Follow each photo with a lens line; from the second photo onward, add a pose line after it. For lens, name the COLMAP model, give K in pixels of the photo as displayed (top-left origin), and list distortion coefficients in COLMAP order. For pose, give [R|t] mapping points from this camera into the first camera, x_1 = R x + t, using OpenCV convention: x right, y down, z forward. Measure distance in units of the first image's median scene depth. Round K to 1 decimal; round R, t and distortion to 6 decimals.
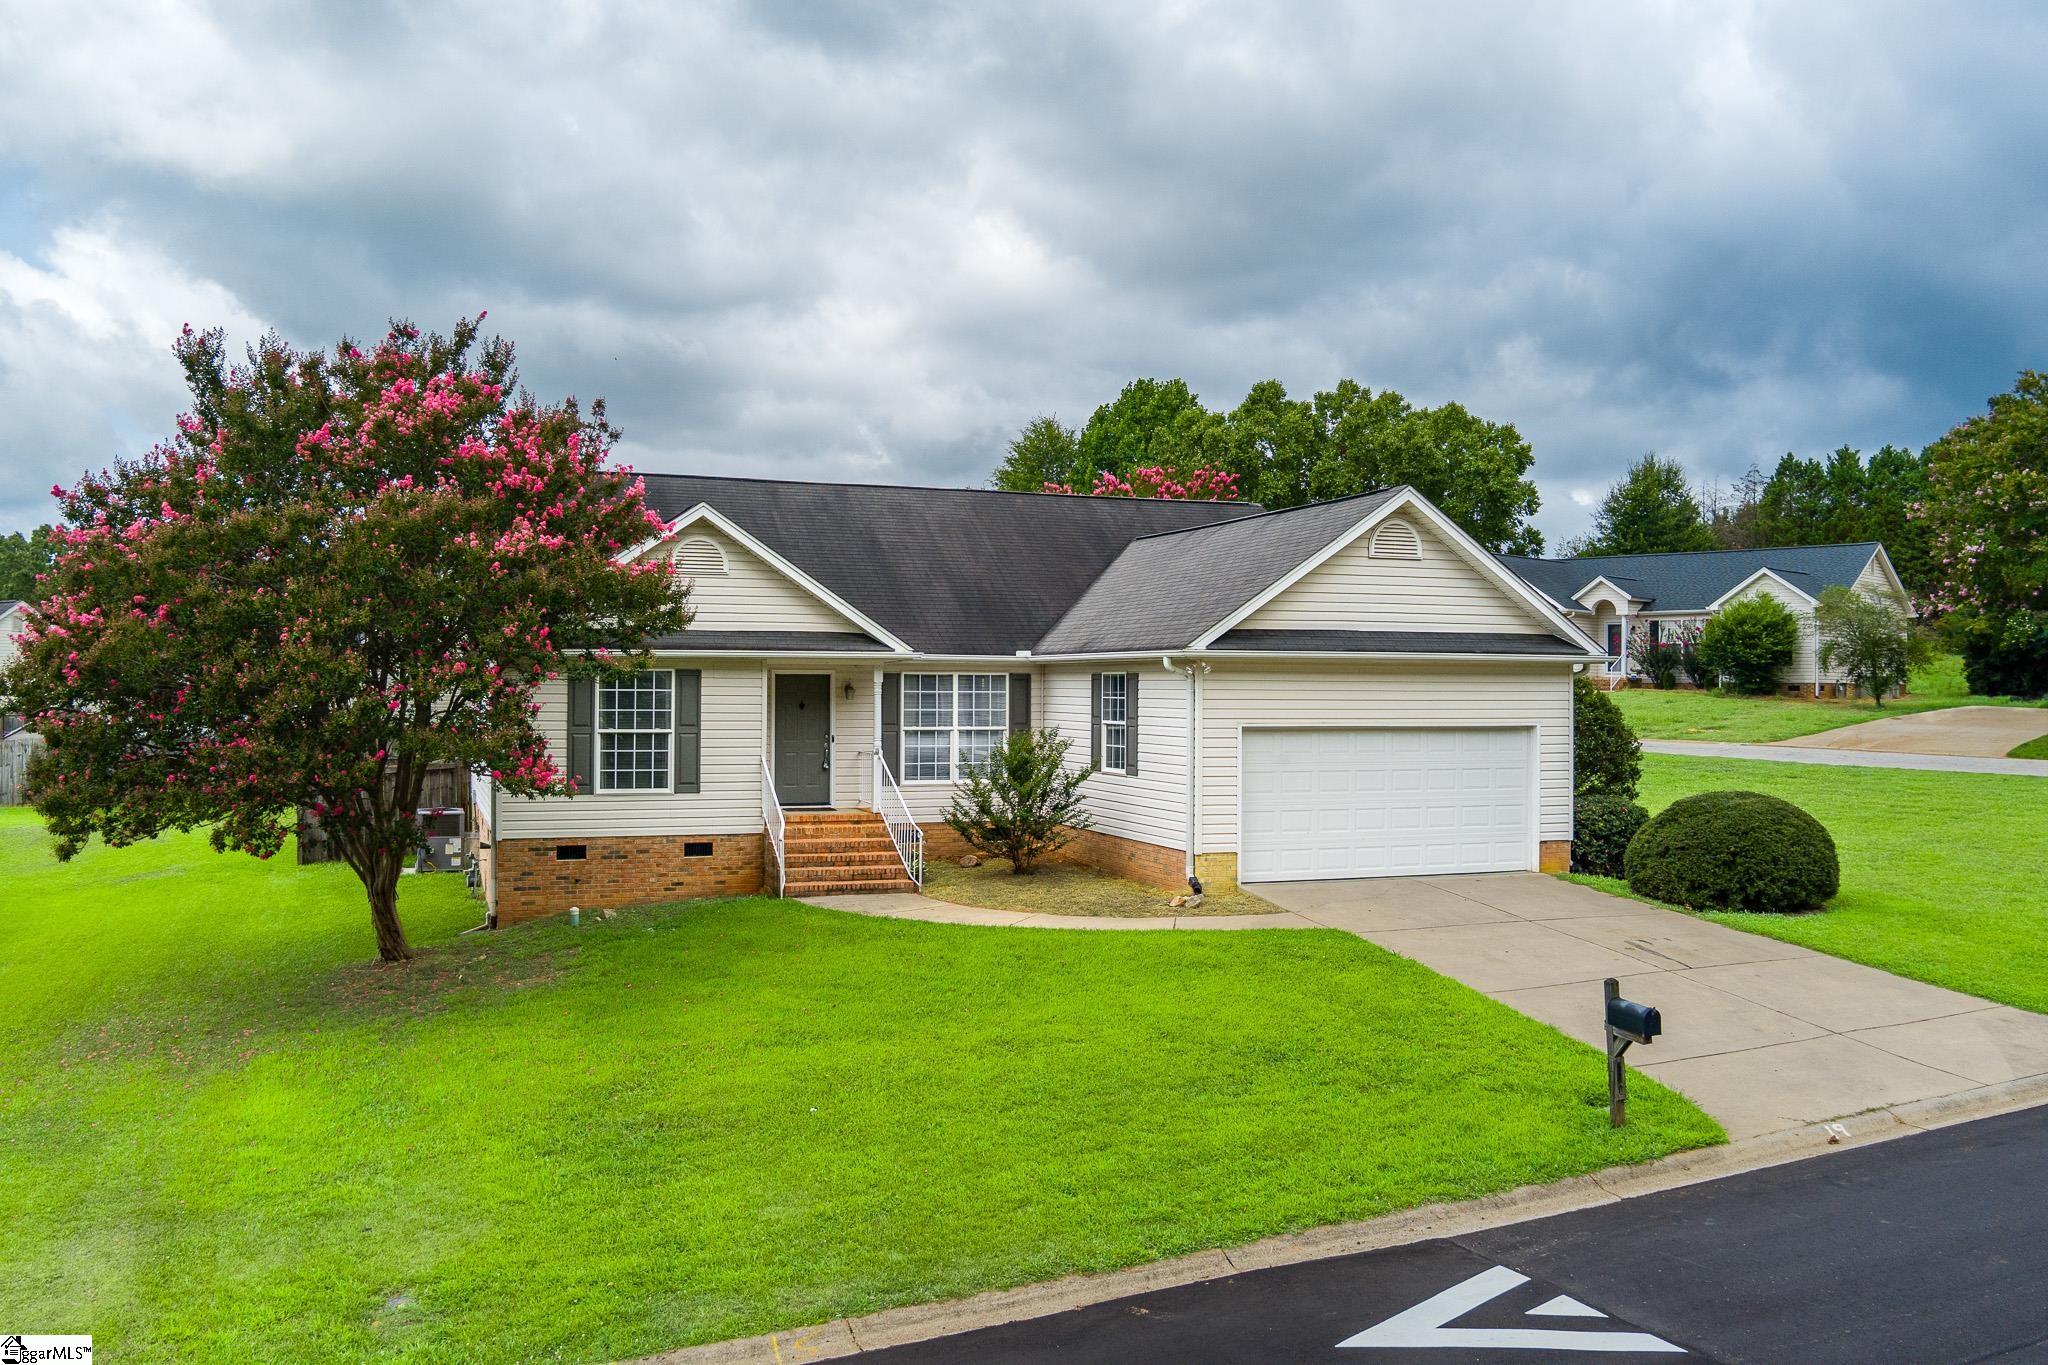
lens RADIAL K [[1653.0, 0, 1024.0], [0, 1653.0, 682.5], [0, 0, 1]] dist [-0.082168, 0.016692]
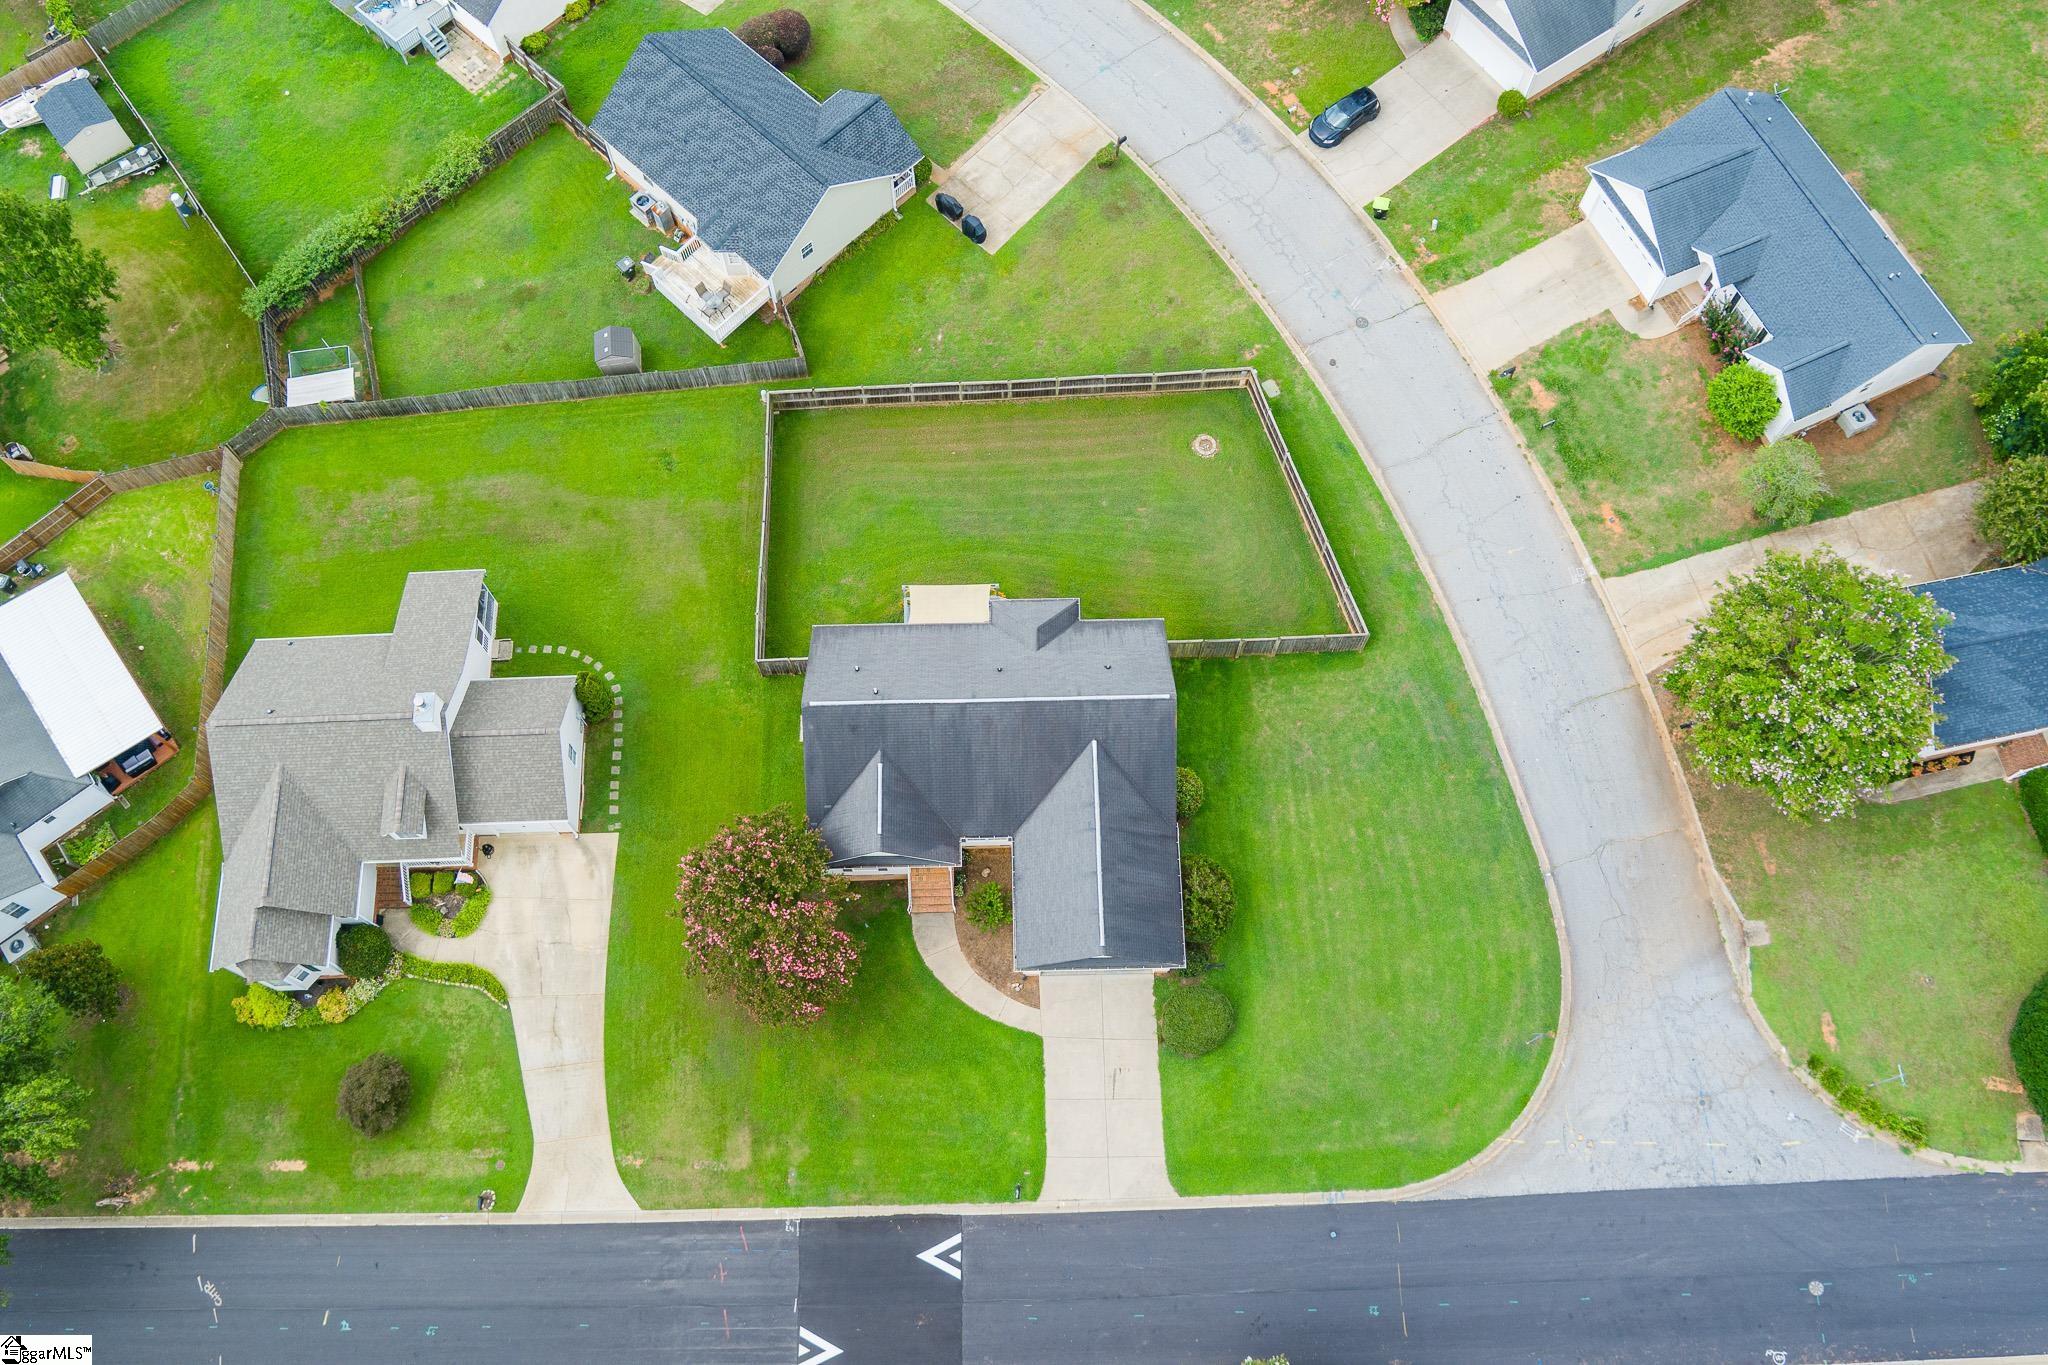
lens RADIAL K [[1653.0, 0, 1024.0], [0, 1653.0, 682.5], [0, 0, 1]] dist [-0.082168, 0.016692]
pose [[0.944140, 0.306651, -0.120682, 0.291349], [-0.000447, 0.367400, 0.930063, -2.854067], [0.329543, -0.878056, 0.347014, 0.356412]]
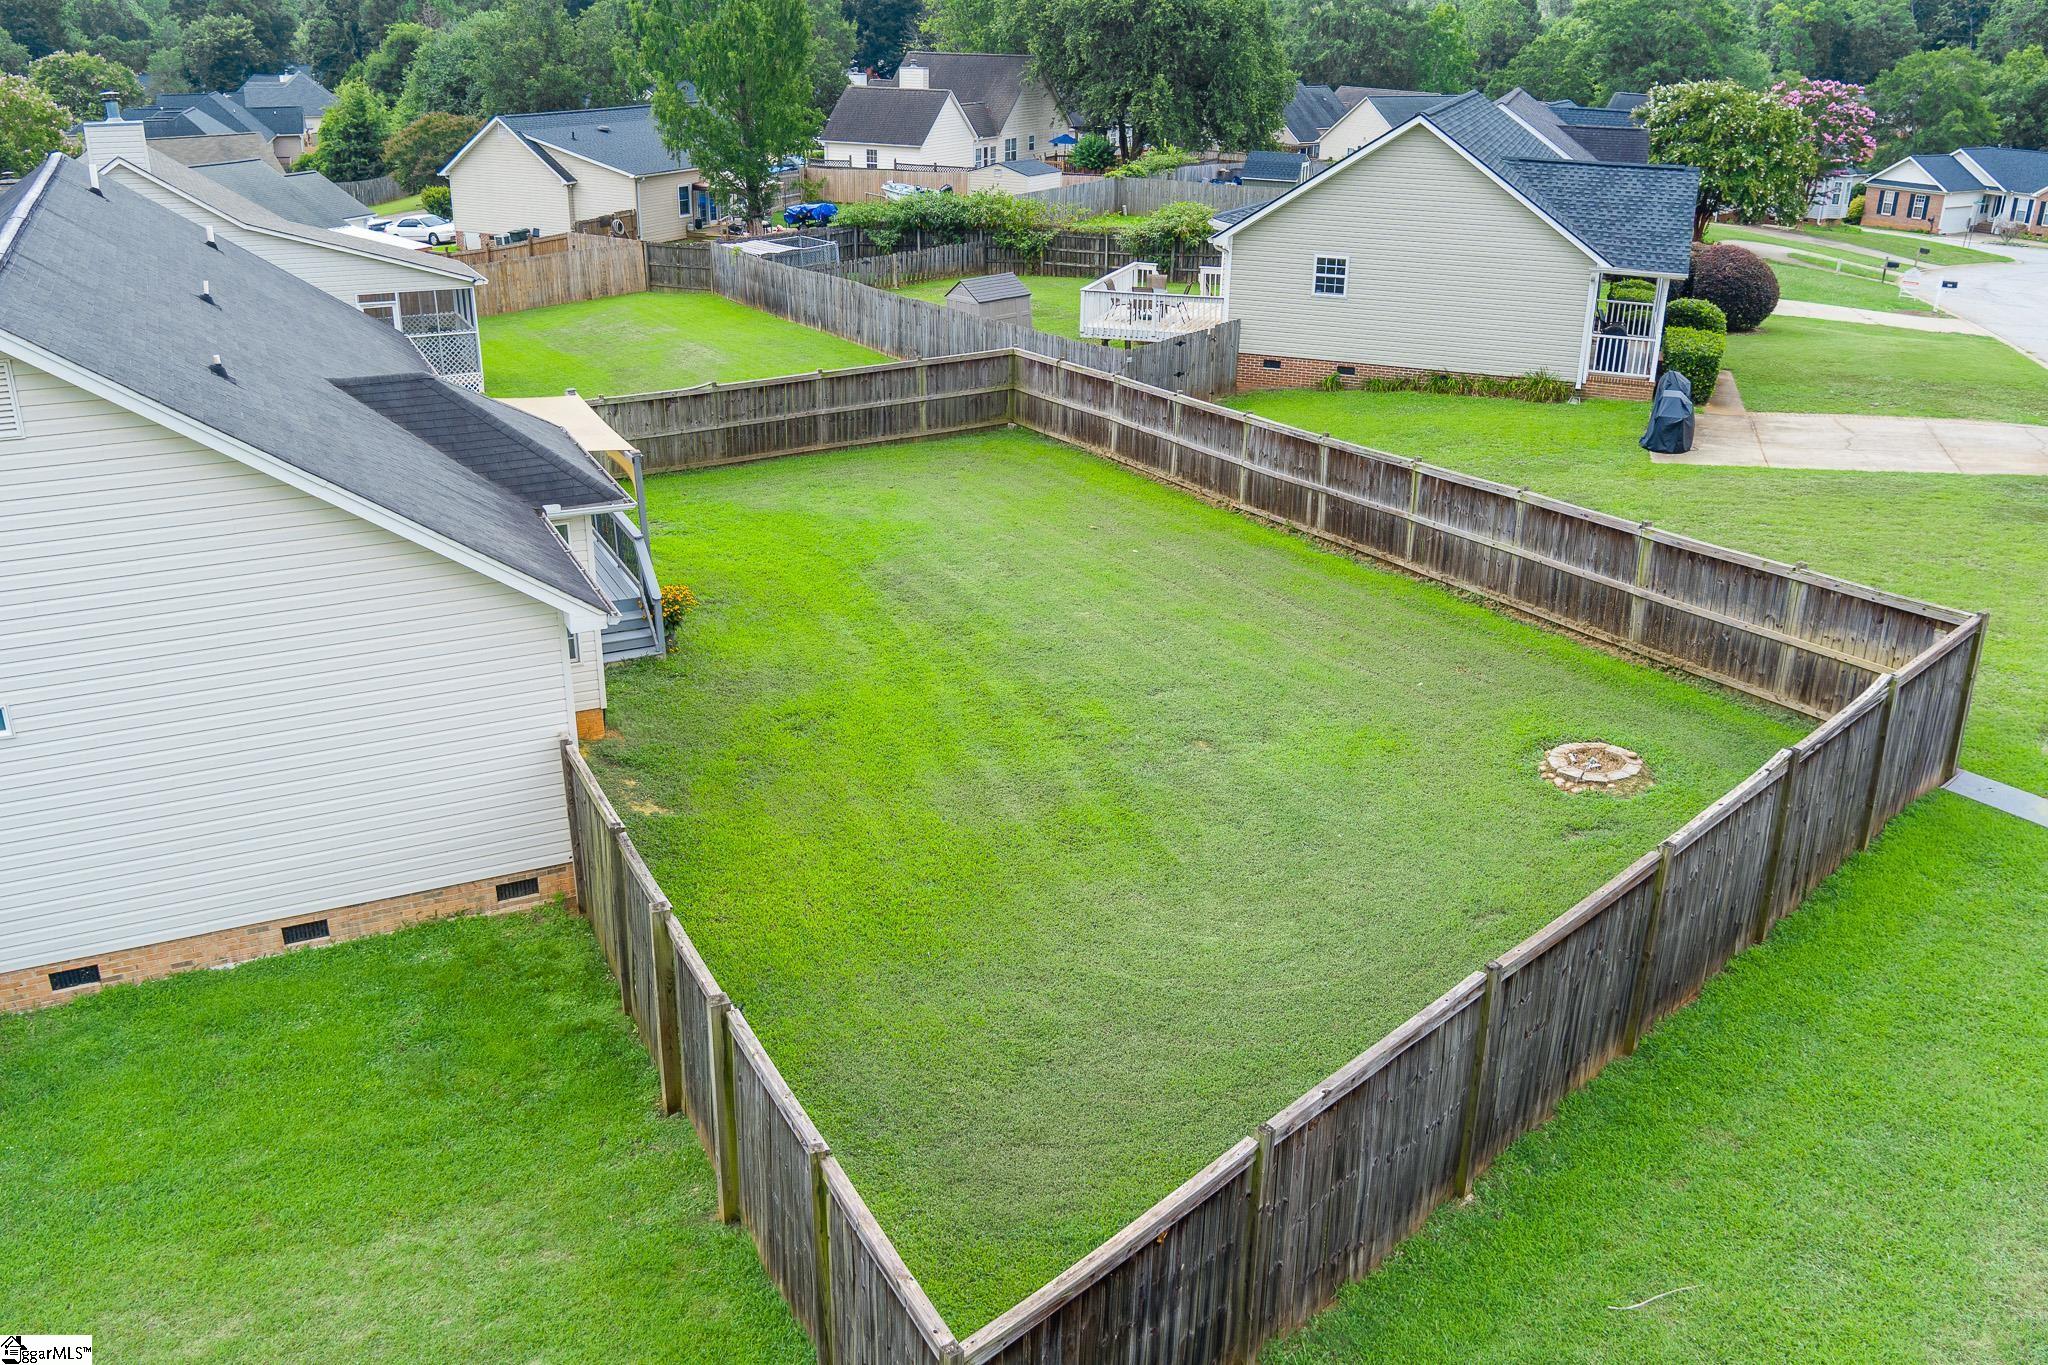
lens RADIAL K [[1653.0, 0, 1024.0], [0, 1653.0, 682.5], [0, 0, 1]] dist [-0.082168, 0.016692]
pose [[0.100945, 0.379412, -0.919705, 0.760396], [-0.008412, 0.924719, 0.380558, -0.239675], [0.994856, -0.030679, 0.096538, 1.723924]]
